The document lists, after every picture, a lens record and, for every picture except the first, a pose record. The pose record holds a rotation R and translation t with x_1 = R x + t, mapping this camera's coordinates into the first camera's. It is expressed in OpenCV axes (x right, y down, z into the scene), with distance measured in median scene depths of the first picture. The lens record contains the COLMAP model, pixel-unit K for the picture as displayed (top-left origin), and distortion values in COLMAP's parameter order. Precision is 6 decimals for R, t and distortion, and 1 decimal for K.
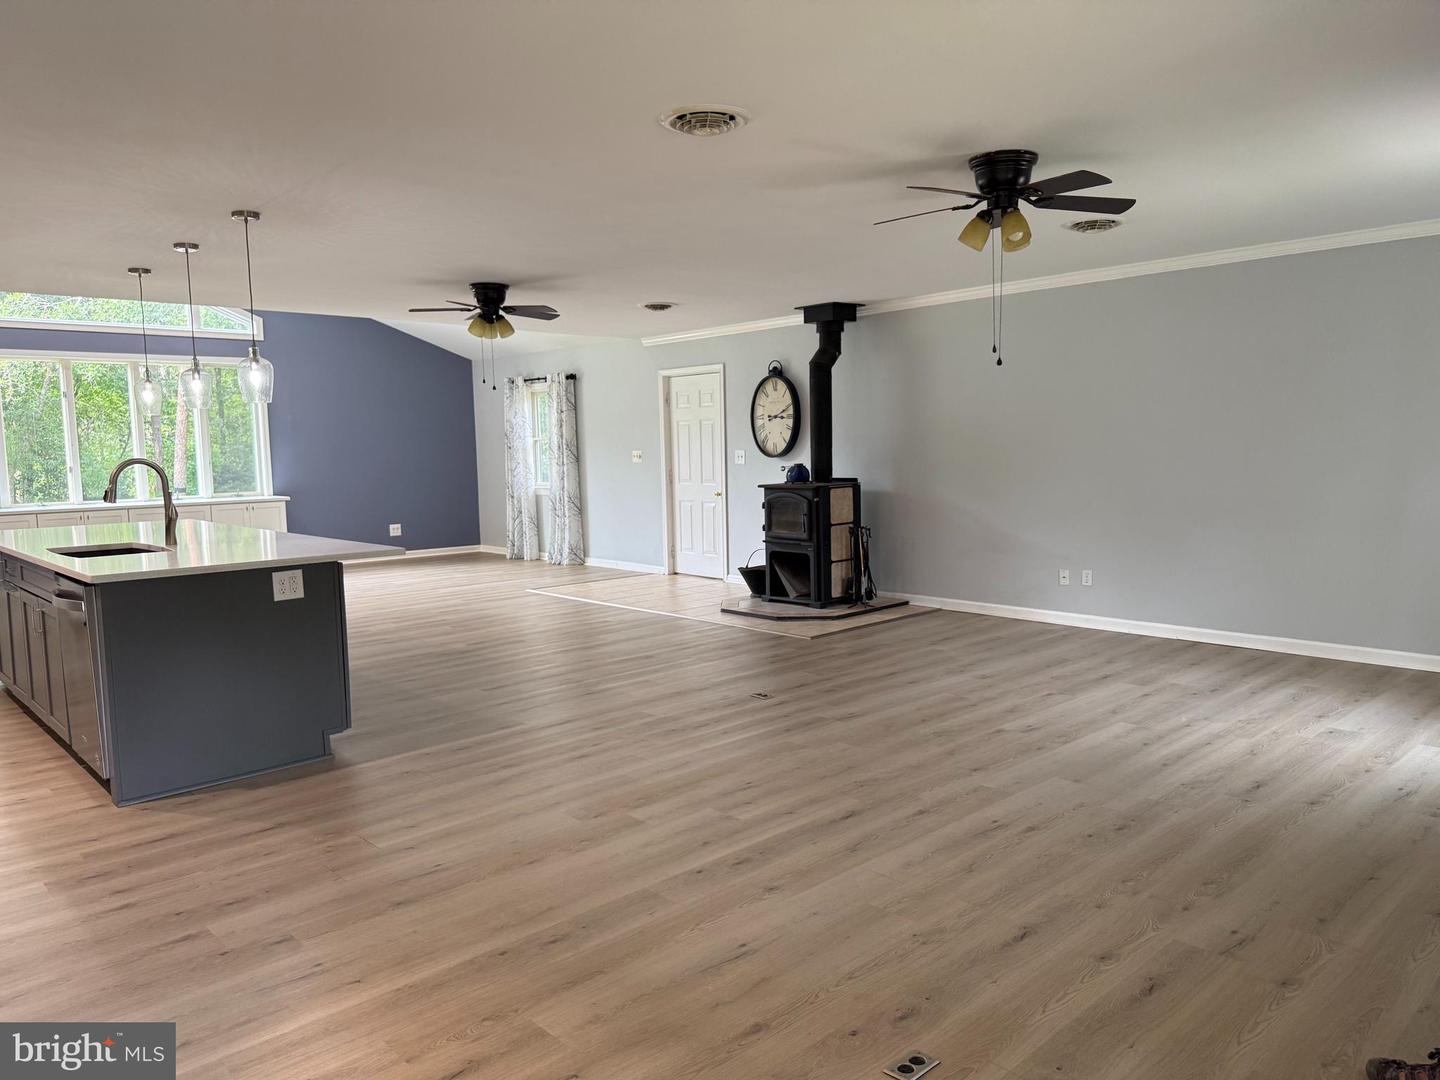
lens RADIAL K [[995.9, 0, 721.7], [0, 995.9, 536.2], [0, 0, 1]] dist [0.070742, -0.050640]
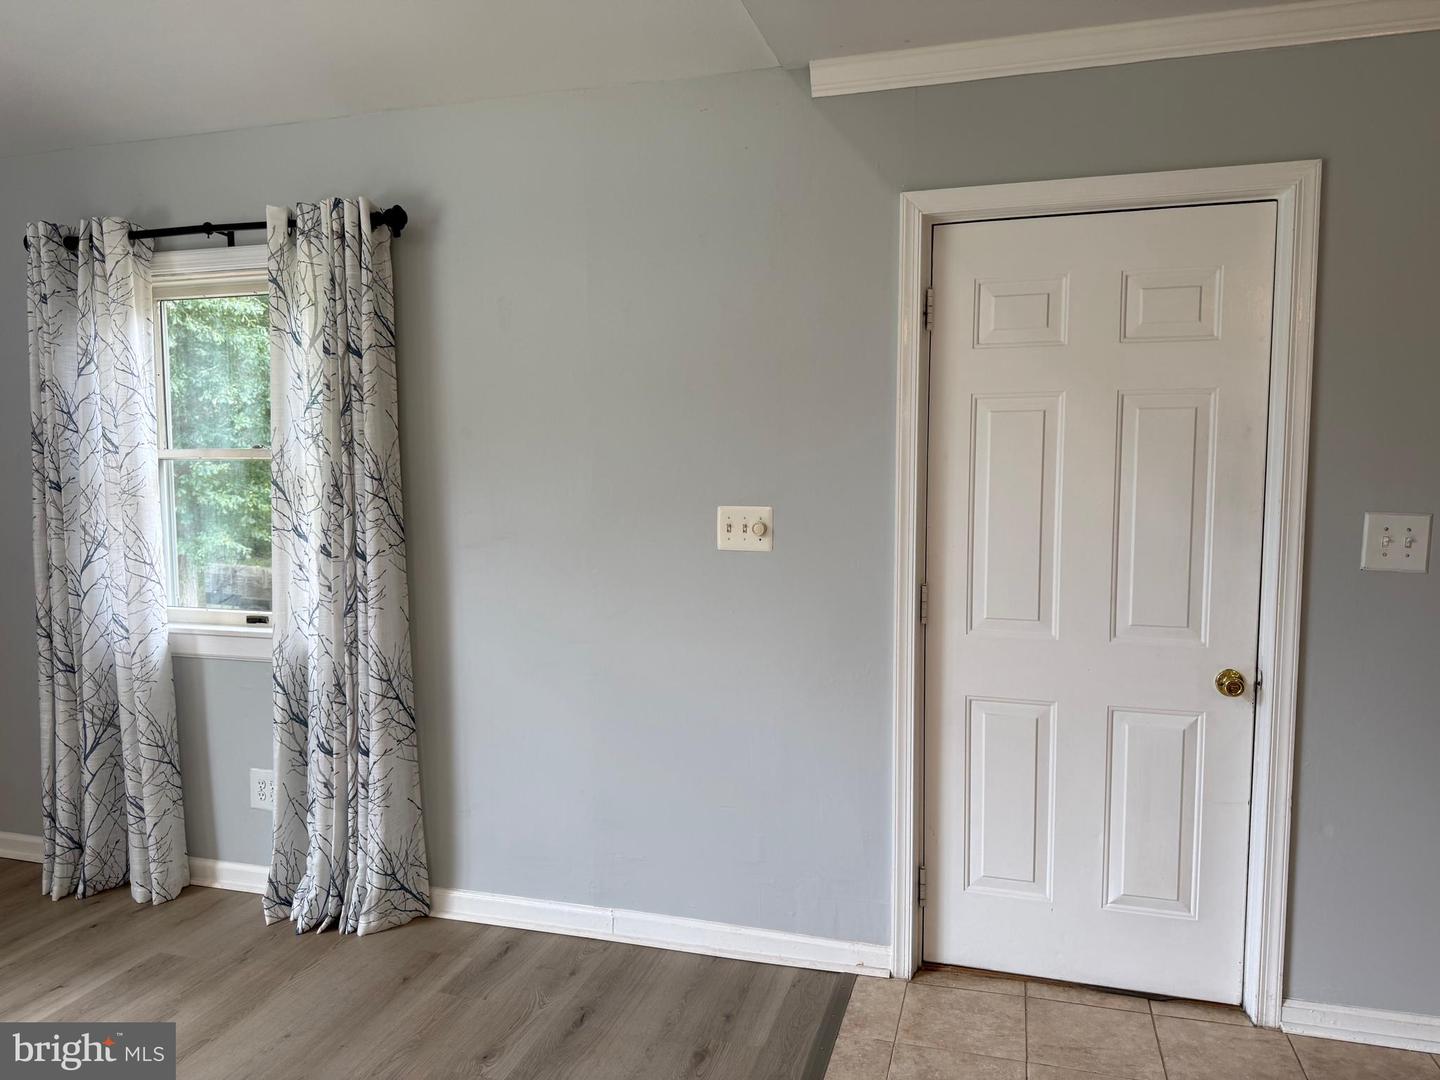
lens RADIAL K [[995.9, 0, 721.1], [0, 995.9, 549.9], [0, 0, 1]] dist [0.070742, -0.050640]
pose [[0.867652, -0.022440, 0.496665, -0.201411], [0.033470, 0.999351, -0.013318, -0.064604], [-0.496043, 0.028179, 0.867840, 0.705311]]
